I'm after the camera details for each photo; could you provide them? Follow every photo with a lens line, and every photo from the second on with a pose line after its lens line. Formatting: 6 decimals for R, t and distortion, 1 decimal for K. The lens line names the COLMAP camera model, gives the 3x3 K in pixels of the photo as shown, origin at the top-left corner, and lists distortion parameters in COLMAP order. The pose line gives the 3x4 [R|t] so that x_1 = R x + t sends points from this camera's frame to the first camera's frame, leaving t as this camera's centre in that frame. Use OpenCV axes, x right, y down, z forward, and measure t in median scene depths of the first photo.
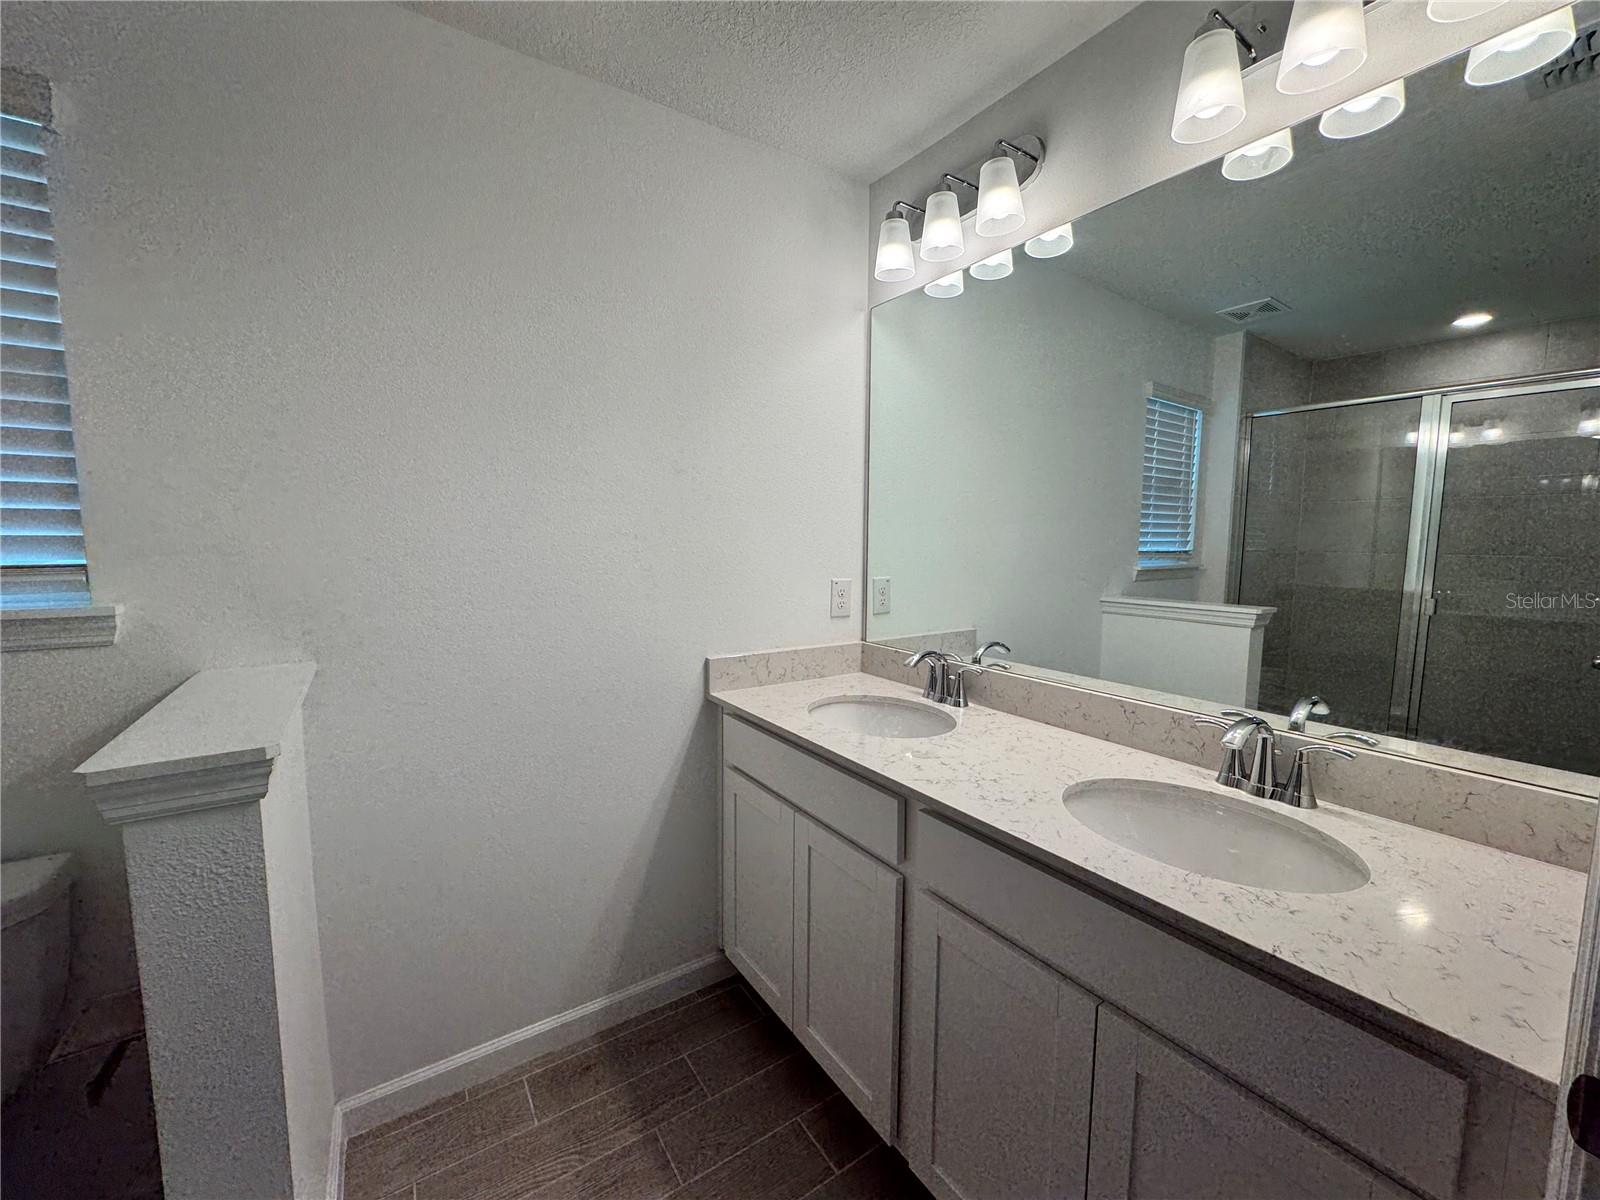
lens RADIAL K [[638.0, 0, 802.1], [0, 638.0, 599.3], [0, 0, 1]] dist [-0.007919, 0.001065]
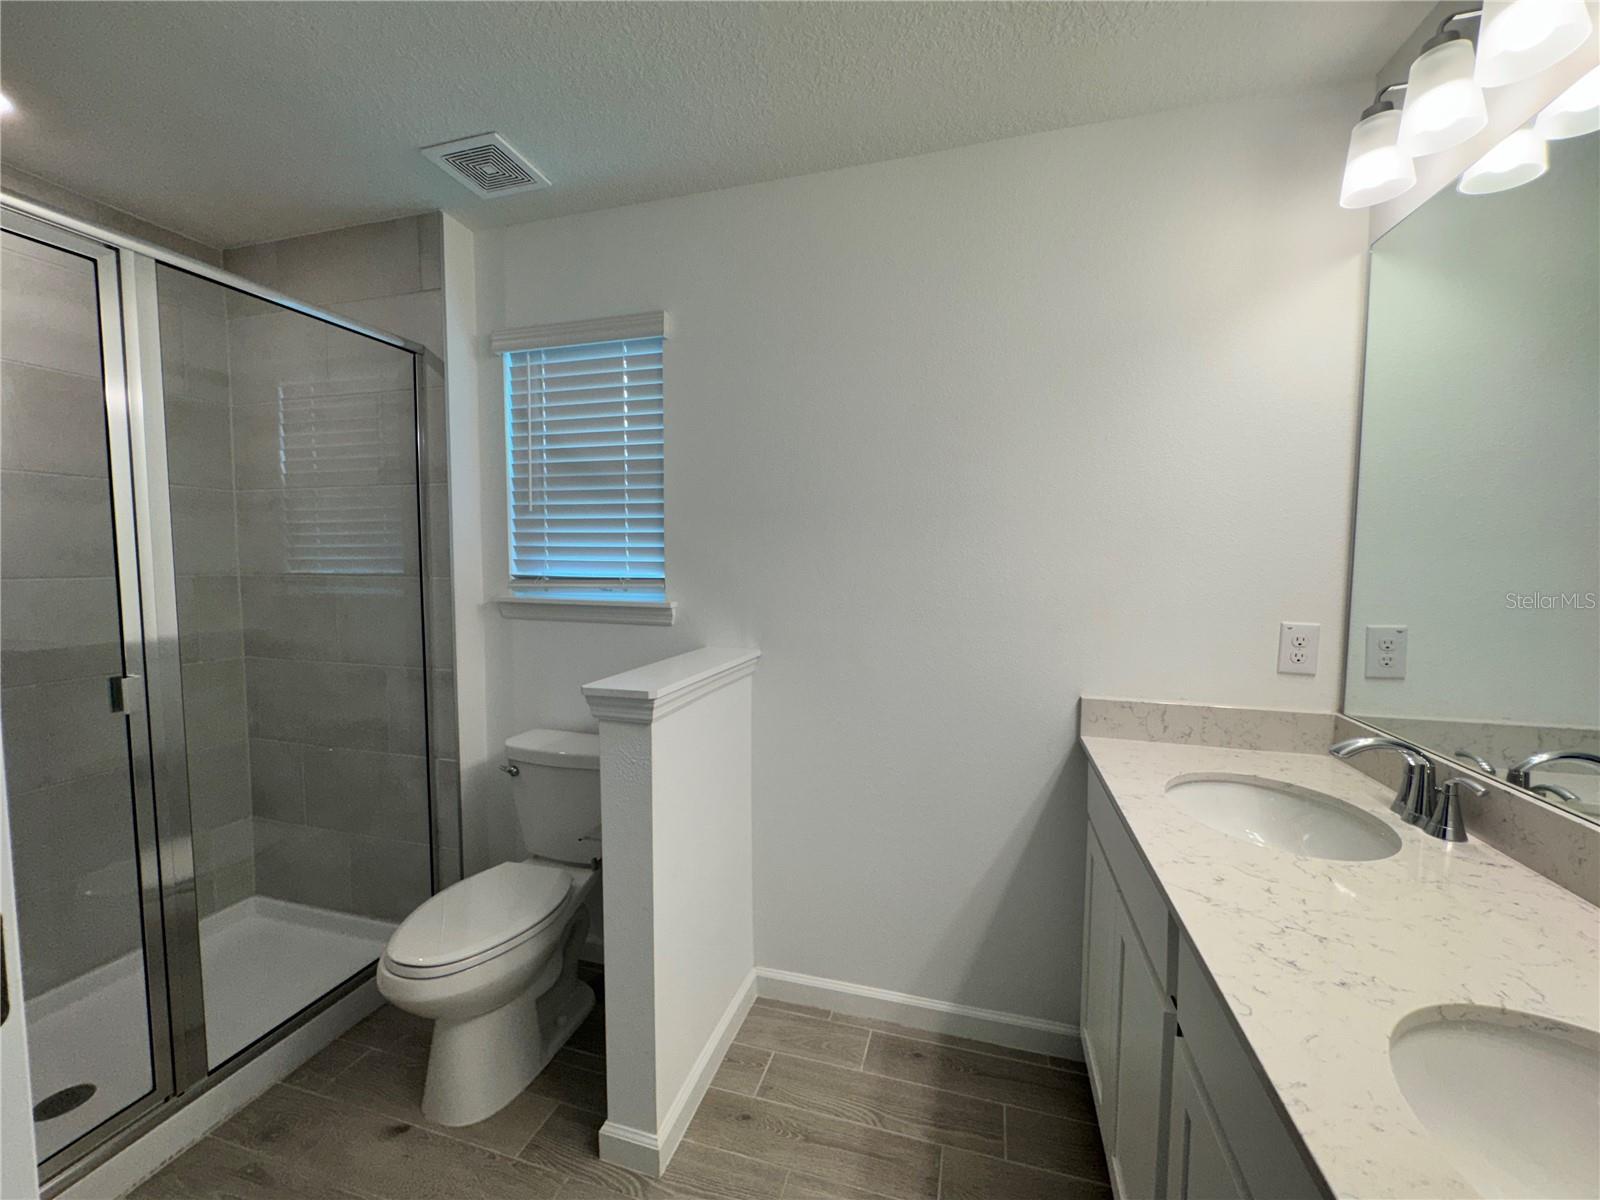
lens RADIAL K [[638.0, 0, 805.0], [0, 638.0, 601.8], [0, 0, 1]] dist [-0.007919, 0.001065]
pose [[0.643835, 0.051096, -0.763456, 0.294634], [-0.078340, 0.996927, 0.000657, -0.013506], [0.761143, 0.059386, 0.645859, 0.102827]]
